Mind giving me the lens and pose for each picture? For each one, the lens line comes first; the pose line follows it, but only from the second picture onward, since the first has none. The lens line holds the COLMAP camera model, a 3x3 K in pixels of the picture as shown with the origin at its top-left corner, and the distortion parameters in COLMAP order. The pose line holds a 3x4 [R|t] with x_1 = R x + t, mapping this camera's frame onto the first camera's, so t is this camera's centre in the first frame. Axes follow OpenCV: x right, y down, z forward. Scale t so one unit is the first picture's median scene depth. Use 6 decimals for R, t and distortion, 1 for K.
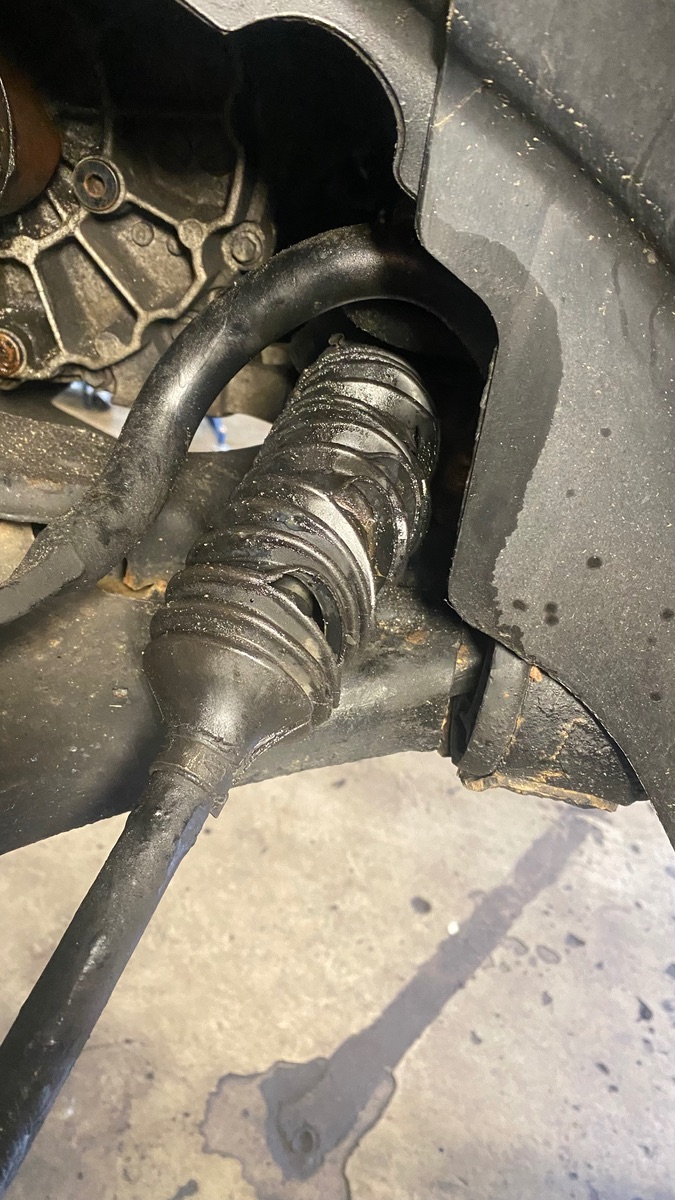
lens RADIAL K [[938.8, 0, 356.7], [0, 938.8, 602.5], [0, 0, 1]] dist [0.018511, -0.032627]
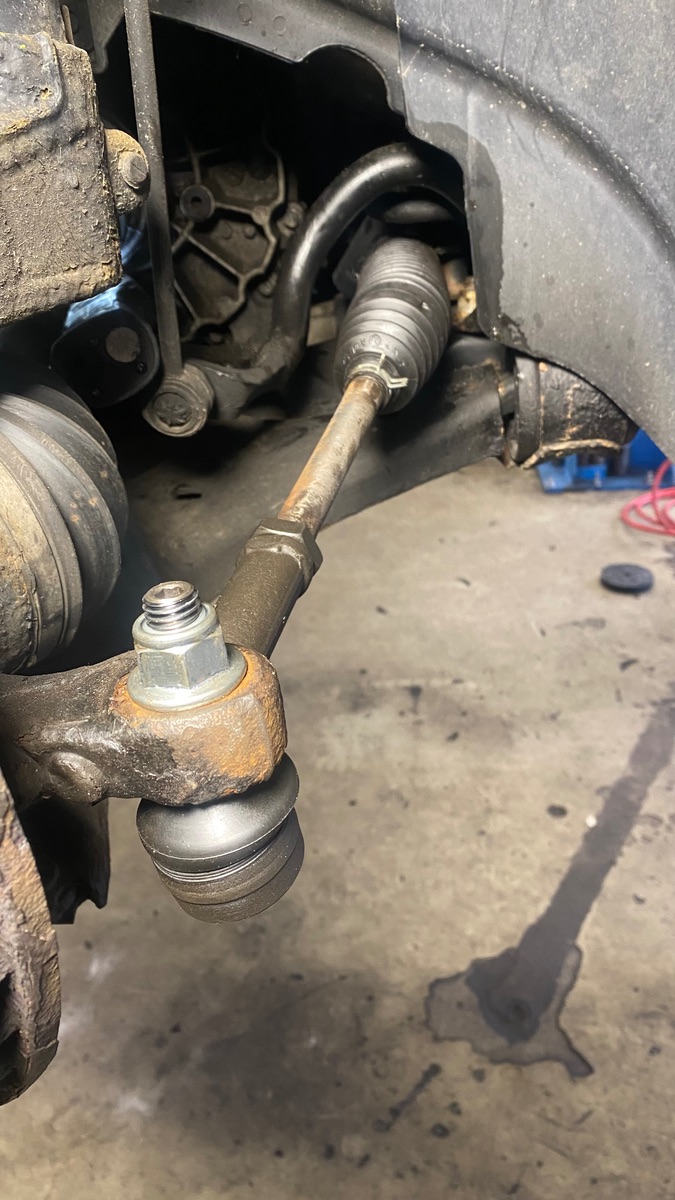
lens RADIAL K [[952.4, 0, 380.0], [0, 952.4, 600.7], [0, 0, 1]] dist [0.005450, -0.003797]
pose [[0.955542, -0.294120, -0.020817, -0.040240], [0.292477, 0.954418, -0.059525, 0.109273], [0.037375, 0.050790, 0.998010, -0.160494]]
